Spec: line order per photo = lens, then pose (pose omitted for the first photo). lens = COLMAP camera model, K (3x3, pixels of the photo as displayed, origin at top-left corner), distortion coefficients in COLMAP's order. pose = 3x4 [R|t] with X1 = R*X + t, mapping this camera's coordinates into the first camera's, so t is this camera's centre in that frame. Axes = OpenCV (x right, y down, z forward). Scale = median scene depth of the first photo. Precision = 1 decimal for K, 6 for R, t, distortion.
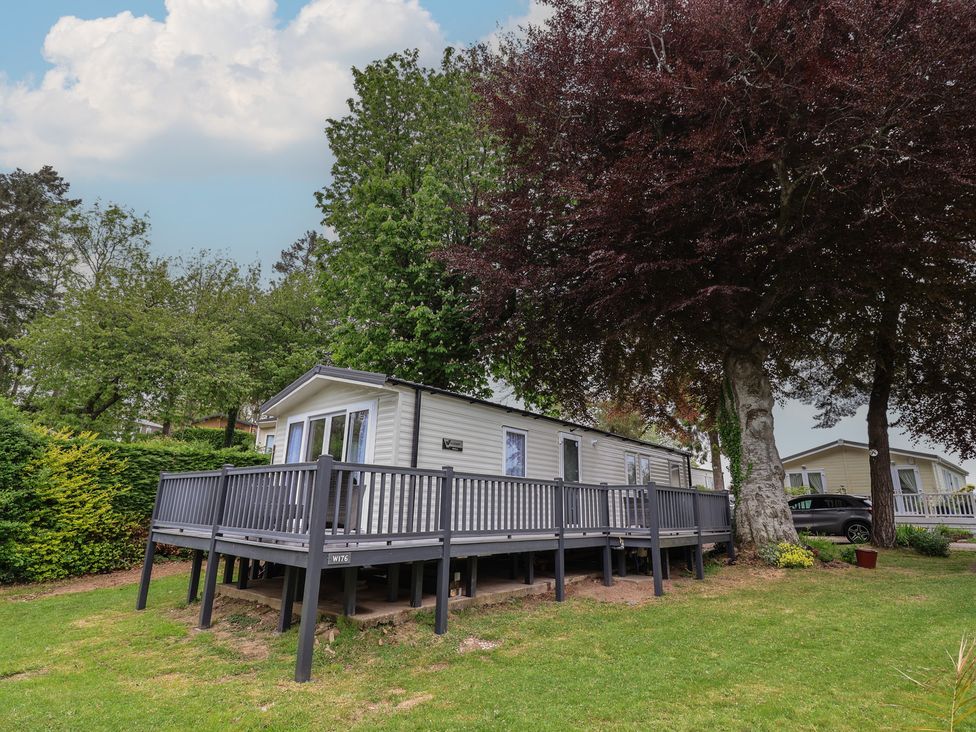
lens RADIAL K [[492.1, 0, 485.9], [0, 492.1, 345.9], [0, 0, 1]] dist [0.002160, -0.011882]
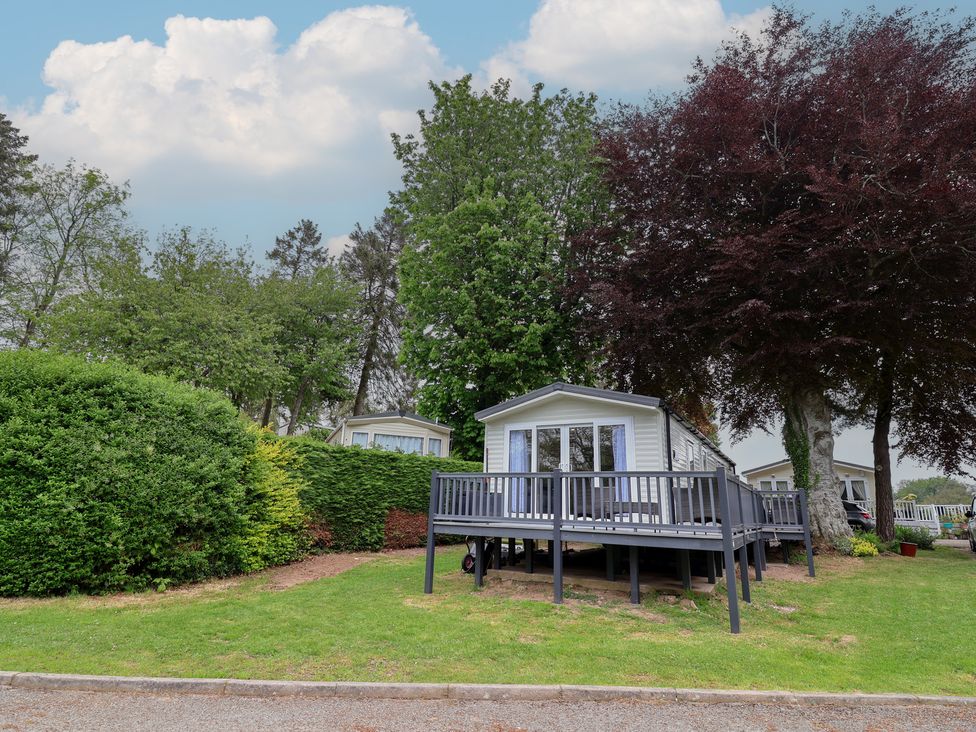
lens RADIAL K [[492.1, 0, 485.9], [0, 492.1, 345.9], [0, 0, 1]] dist [0.002160, -0.011882]
pose [[0.983418, 0.070987, 0.166881, -0.558592], [-0.071371, 0.997443, -0.003706, -0.024186], [-0.166717, -0.008266, 0.985970, -0.094086]]
